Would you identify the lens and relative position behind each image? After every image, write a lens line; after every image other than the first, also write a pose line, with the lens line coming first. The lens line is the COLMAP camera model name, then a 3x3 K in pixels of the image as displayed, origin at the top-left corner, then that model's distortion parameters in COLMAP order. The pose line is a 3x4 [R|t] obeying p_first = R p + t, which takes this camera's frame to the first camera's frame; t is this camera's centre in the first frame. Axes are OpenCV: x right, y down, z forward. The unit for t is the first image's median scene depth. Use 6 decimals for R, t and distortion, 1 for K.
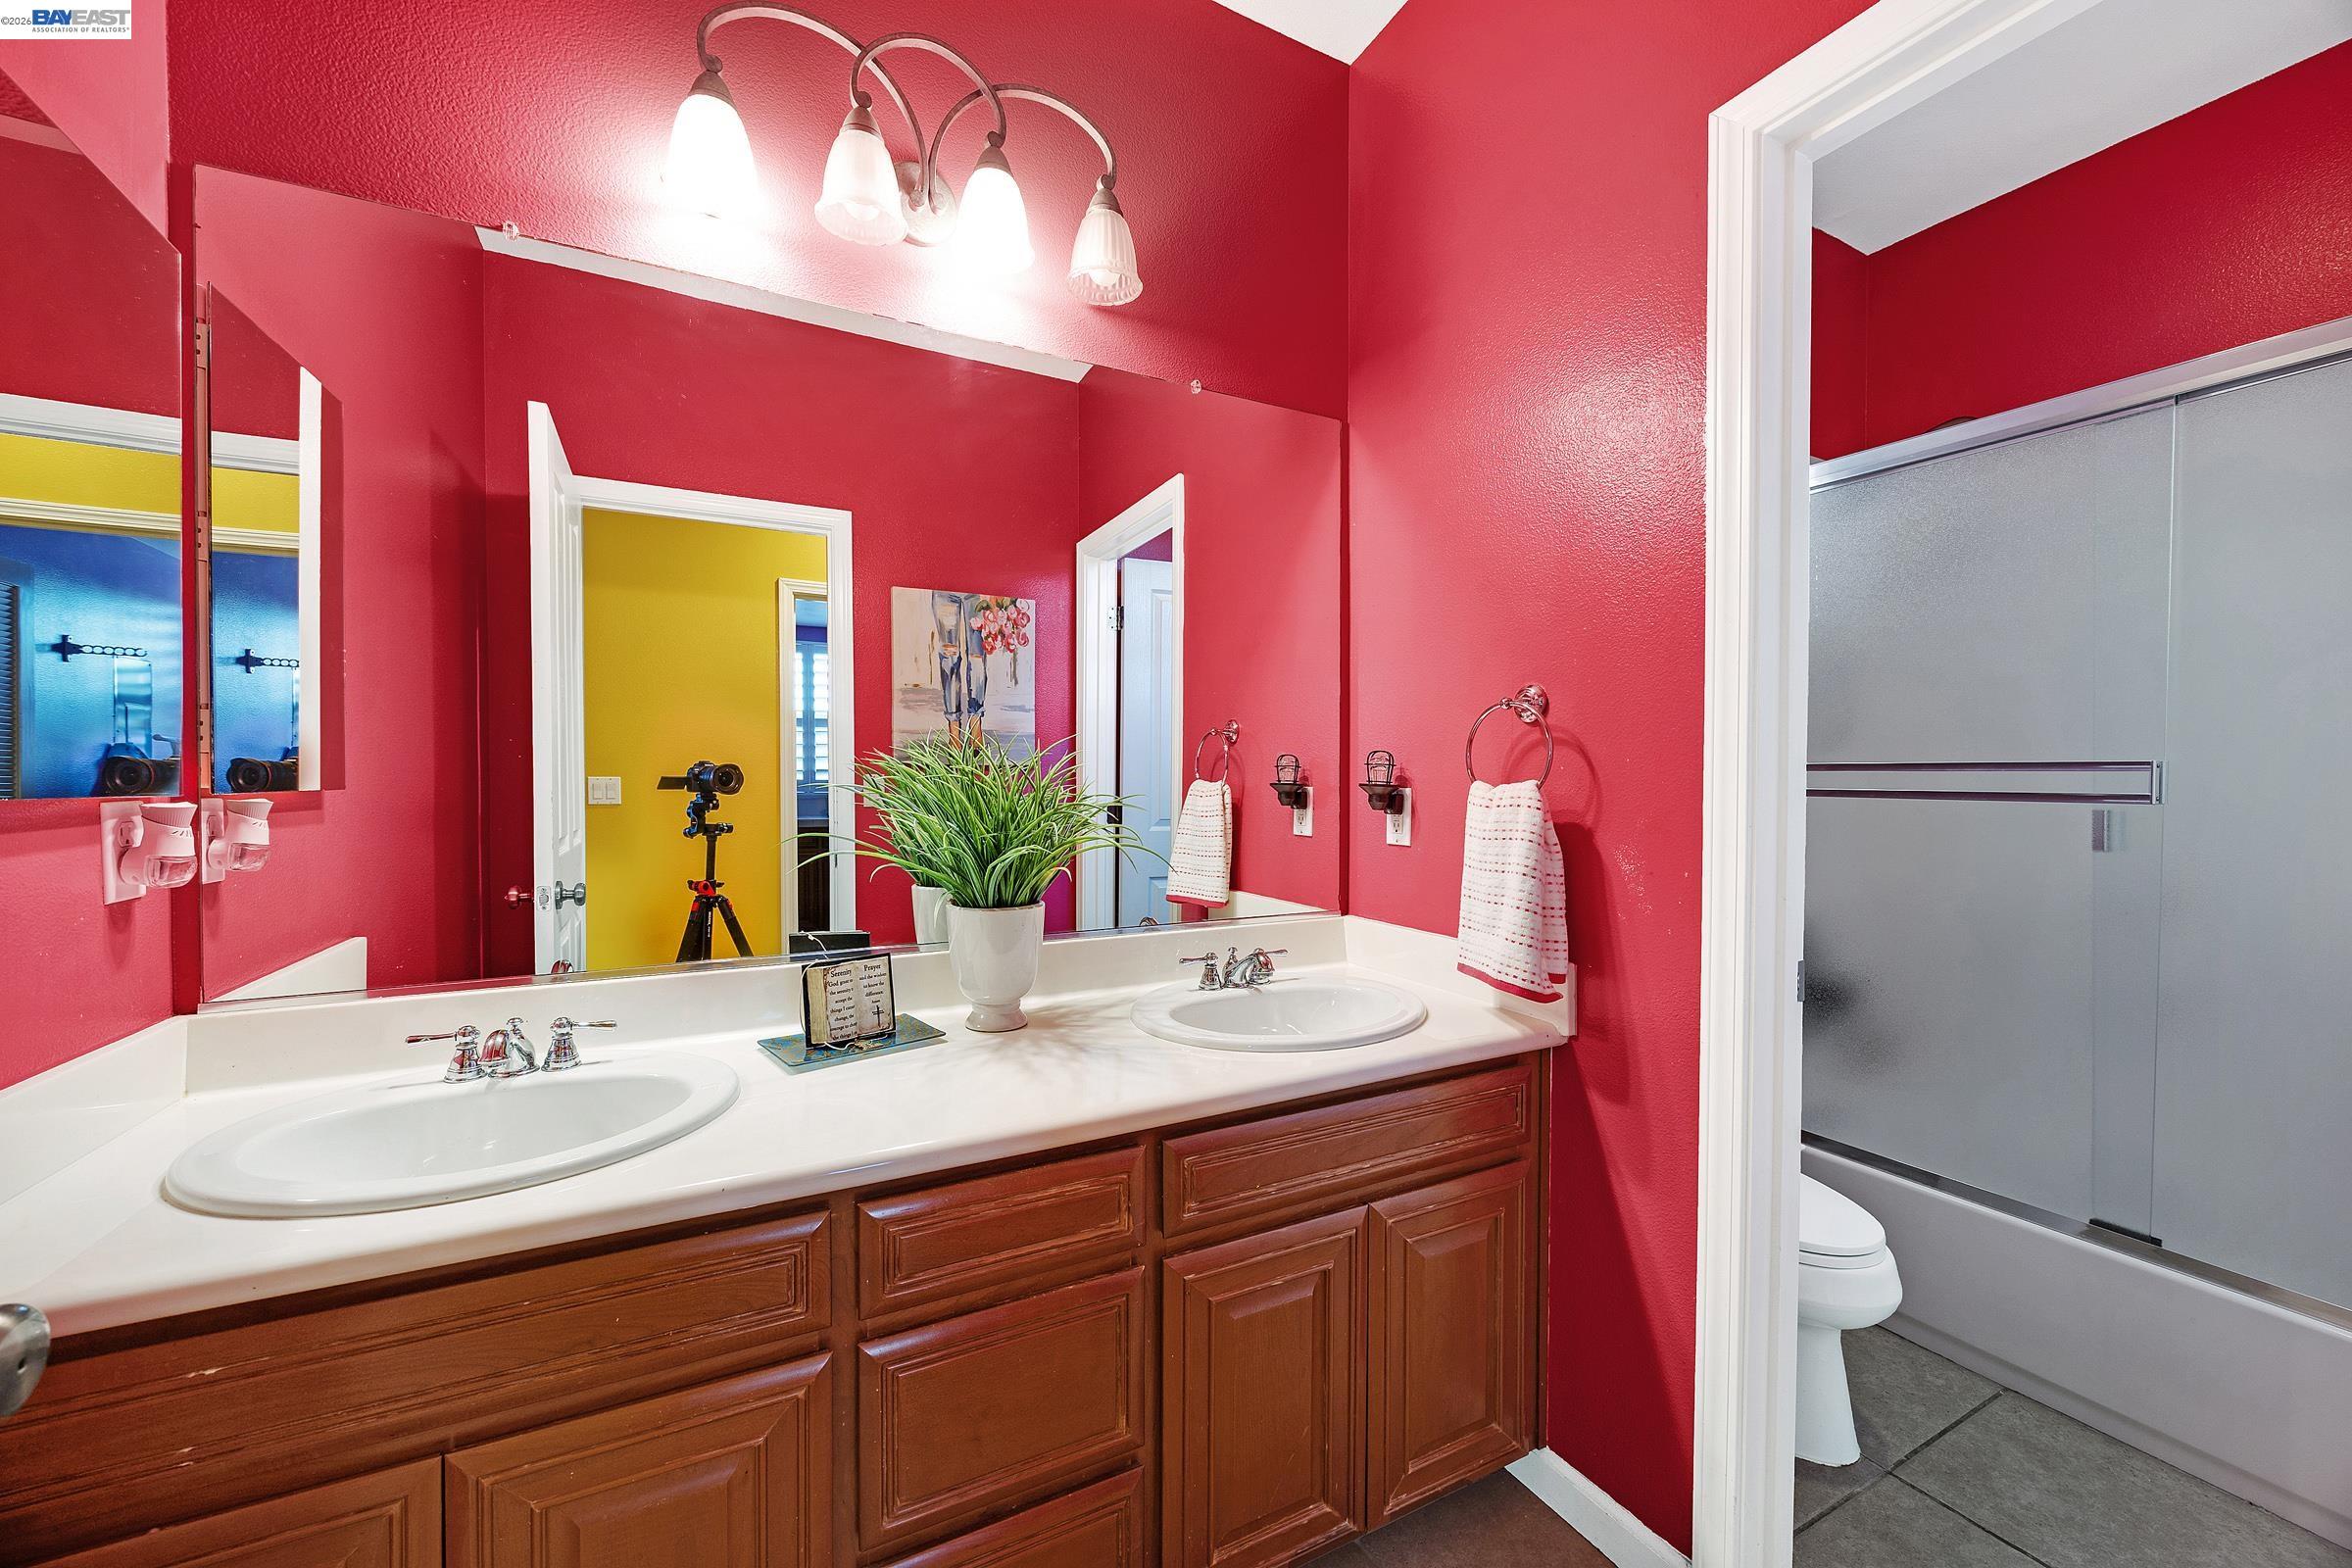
lens RADIAL K [[893.1, 0, 1180.5], [0, 893.1, 784.1], [0, 0, 1]] dist [0.002389, 0.000160]
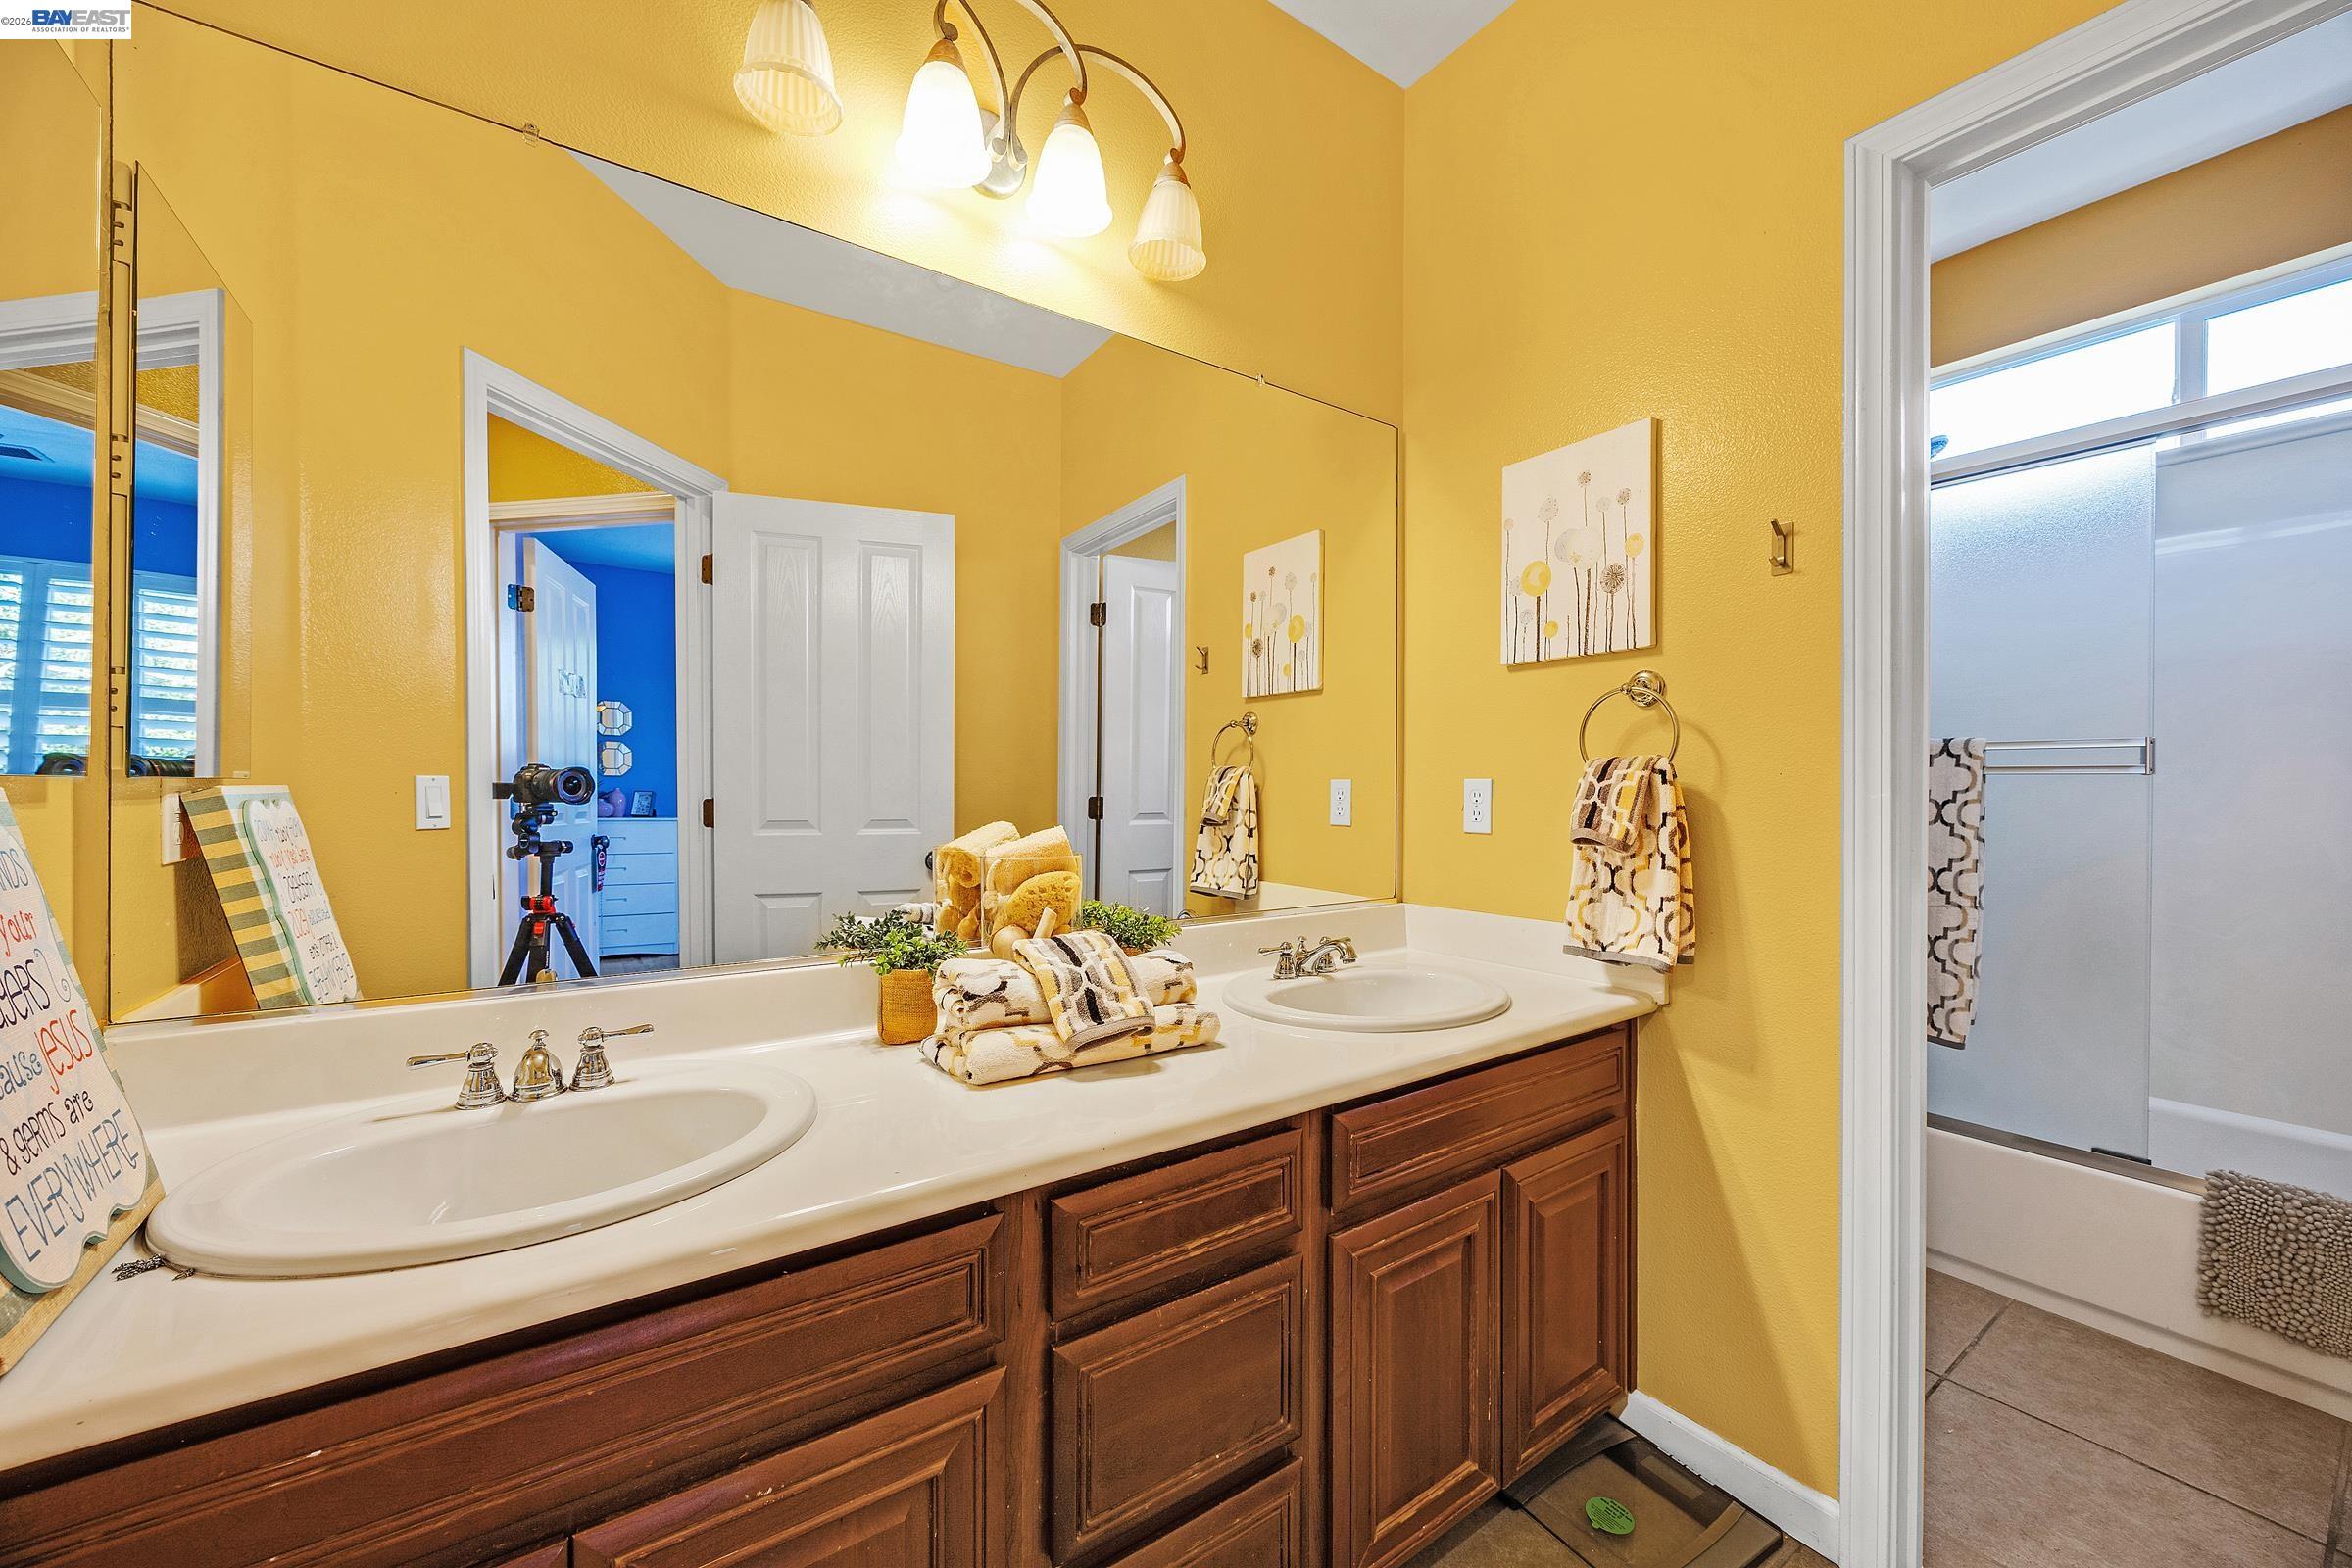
lens RADIAL K [[893.1, 0, 1188.8], [0, 893.1, 792.1], [0, 0, 1]] dist [0.002389, 0.000160]
pose [[0.987682, 0.001674, 0.156463, -0.248566], [-0.001237, 0.999995, -0.002887, 0.028782], [-0.156467, 0.002657, 0.987680, 0.037746]]
